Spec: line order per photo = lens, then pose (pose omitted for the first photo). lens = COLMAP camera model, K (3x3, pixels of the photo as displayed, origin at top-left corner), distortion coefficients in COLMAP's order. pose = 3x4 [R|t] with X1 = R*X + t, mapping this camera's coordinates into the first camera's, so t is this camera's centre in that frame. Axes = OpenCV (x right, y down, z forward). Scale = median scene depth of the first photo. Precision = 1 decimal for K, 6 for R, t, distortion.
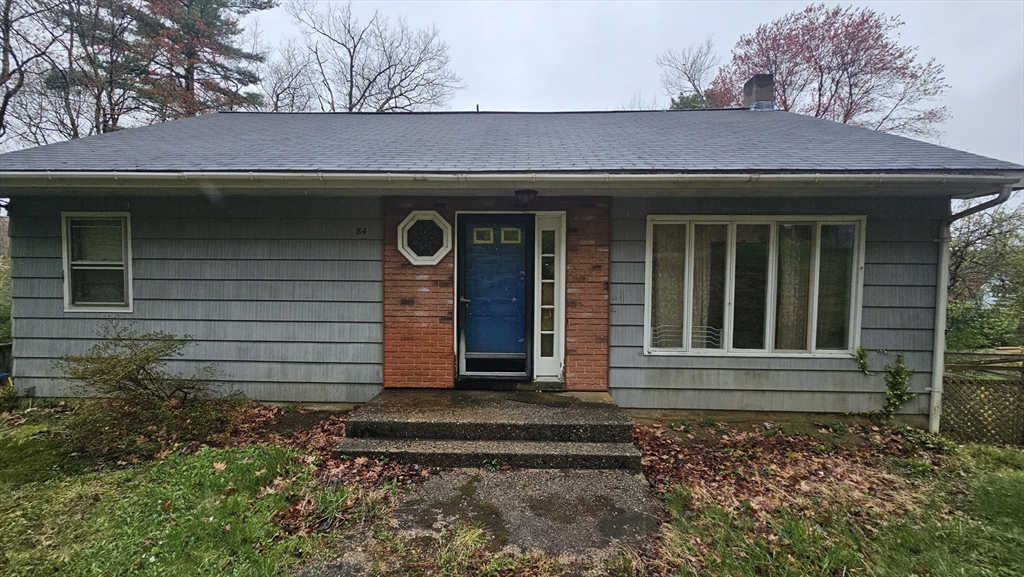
lens RADIAL K [[418.1, 0, 508.0], [0, 418.1, 290.5], [0, 0, 1]] dist [-0.000687, -0.000262]
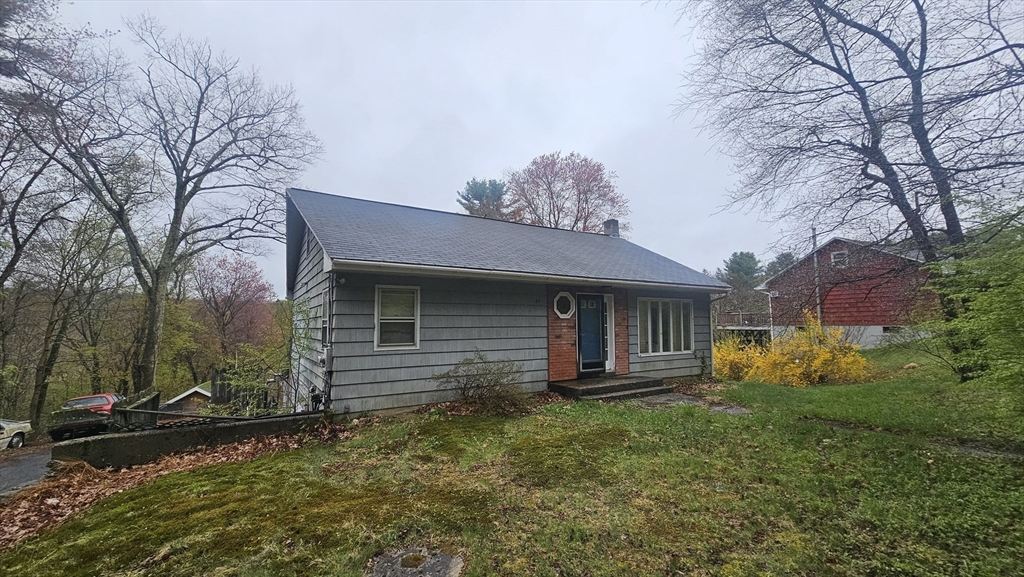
lens RADIAL K [[413.7, 0, 509.3], [0, 413.7, 292.1], [0, 0, 1]] dist [-0.001422, 0.000271]
pose [[0.831525, 0.030261, 0.554662, -1.541012], [0.031736, 0.994296, -0.101823, 0.008542], [-0.554580, 0.102271, 0.825822, -0.527056]]
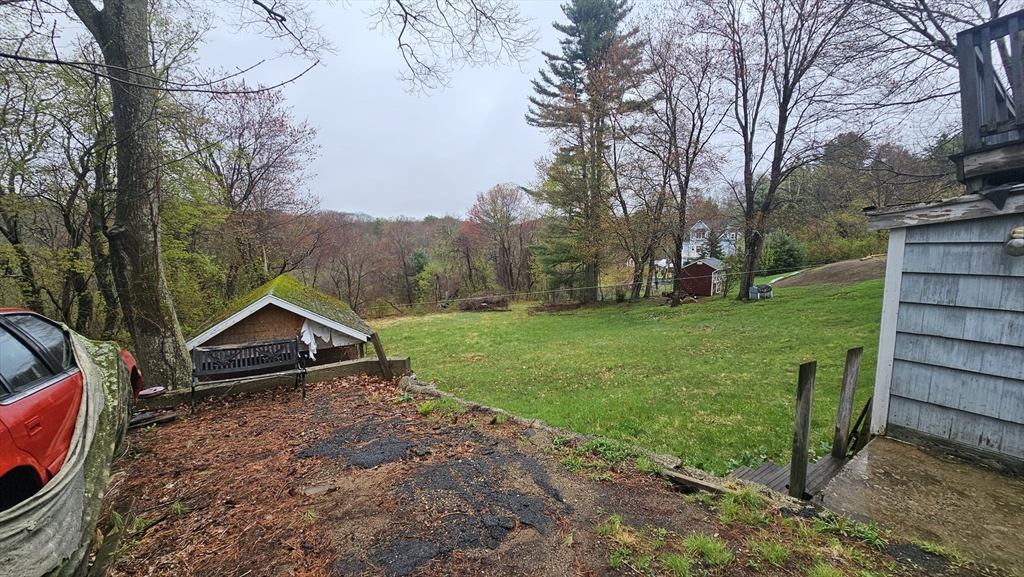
lens RADIAL K [[418.1, 0, 508.0], [0, 418.1, 290.5], [0, 0, 1]] dist [-0.000687, -0.000262]
pose [[0.802199, -0.091248, 0.590042, -2.115298], [0.040279, 0.994272, 0.098999, 0.330514], [-0.595696, -0.055651, 0.801280, 3.328262]]
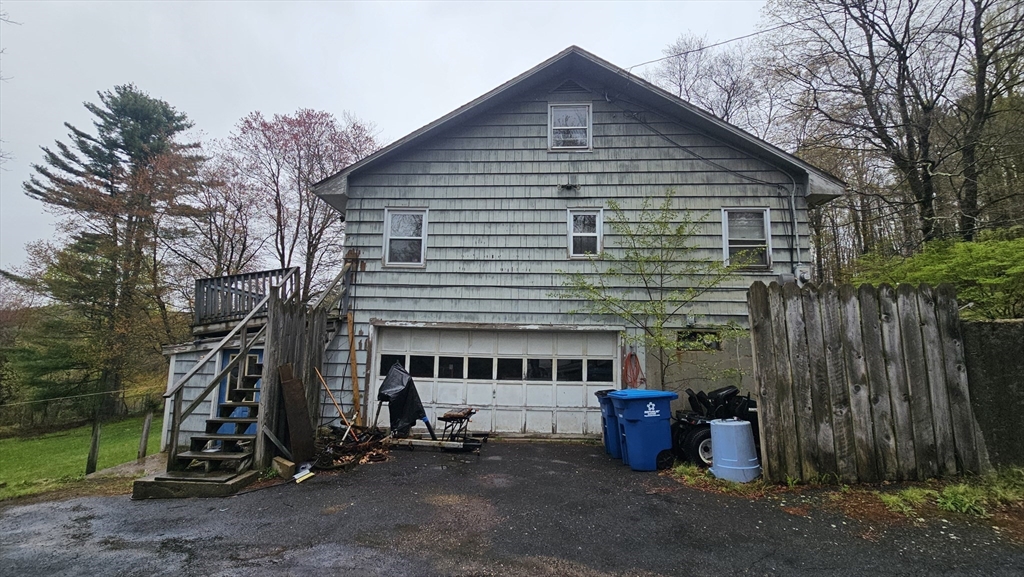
lens RADIAL K [[414.8, 0, 509.4], [0, 414.8, 290.8], [0, 0, 1]] dist [-0.002024, 0.000785]
pose [[0.024142, 0.117271, 0.992807, -2.766368], [0.015874, 0.992926, -0.117671, 0.289361], [-0.999582, 0.018600, 0.022110, 2.152380]]
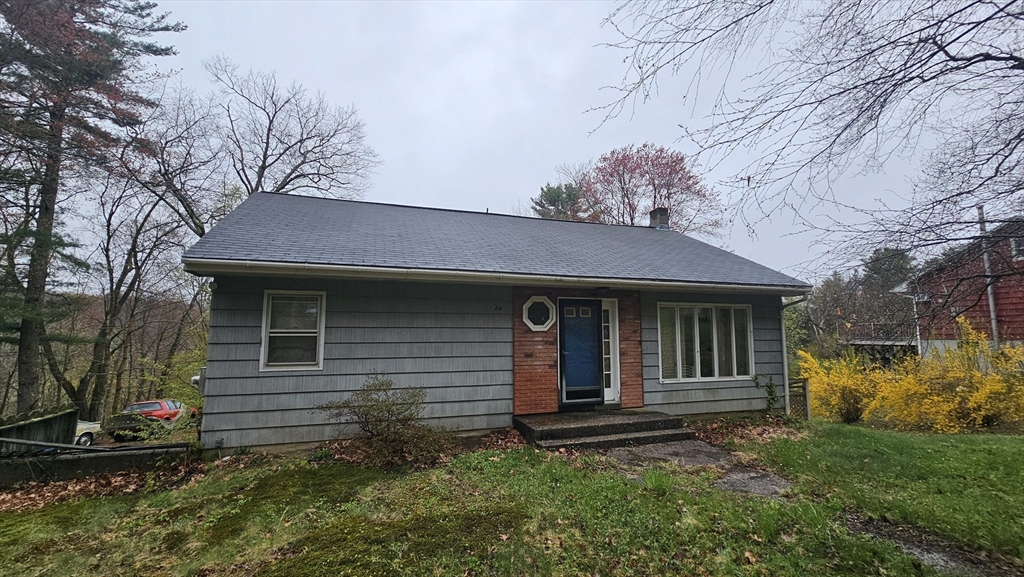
lens RADIAL K [[416.5, 0, 508.6], [0, 416.5, 290.1], [0, 0, 1]] dist [-0.002112, -0.000127]
pose [[0.940123, 0.027421, 0.339730, -0.829927], [0.021057, 0.990182, -0.138191, -0.000090], [-0.340184, 0.137070, 0.930315, -0.410847]]
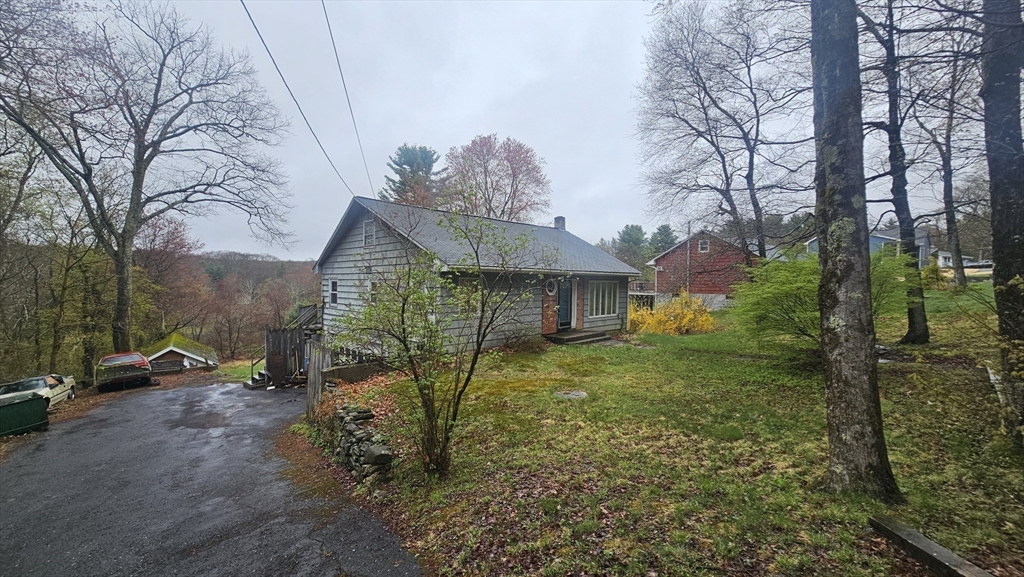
lens RADIAL K [[413.7, 0, 509.3], [0, 413.7, 292.1], [0, 0, 1]] dist [-0.001422, 0.000271]
pose [[0.675568, -0.019756, 0.737033, -2.775778], [0.021001, 0.999751, 0.007548, -0.115724], [-0.736998, 0.010380, 0.675815, -0.925585]]
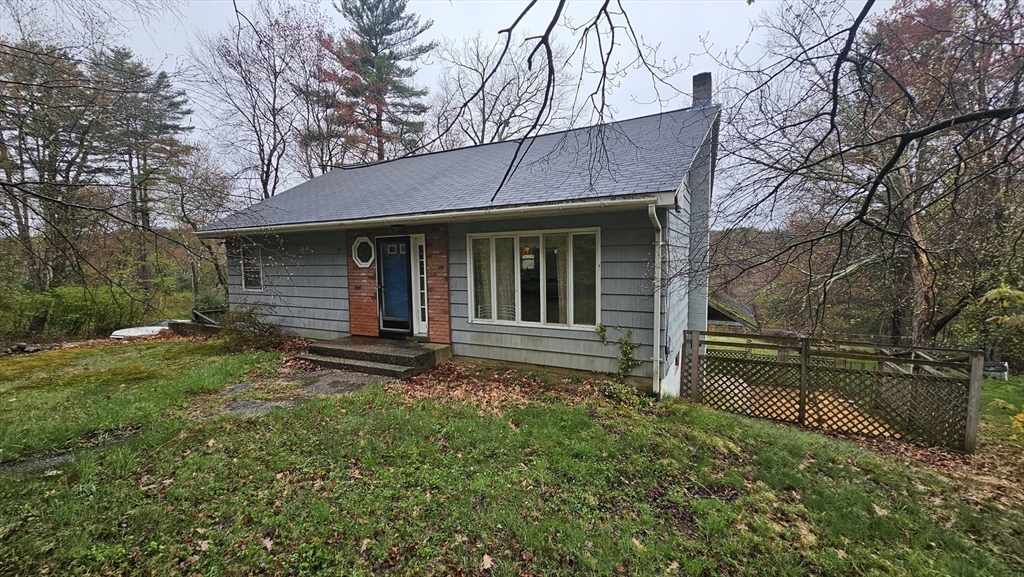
lens RADIAL K [[418.1, 0, 508.0], [0, 418.1, 290.5], [0, 0, 1]] dist [-0.000687, -0.000262]
pose [[0.898856, 0.010084, -0.438128, 1.135585], [0.009893, 0.999014, 0.043290, -0.033170], [0.438132, -0.043247, 0.897870, -0.338968]]
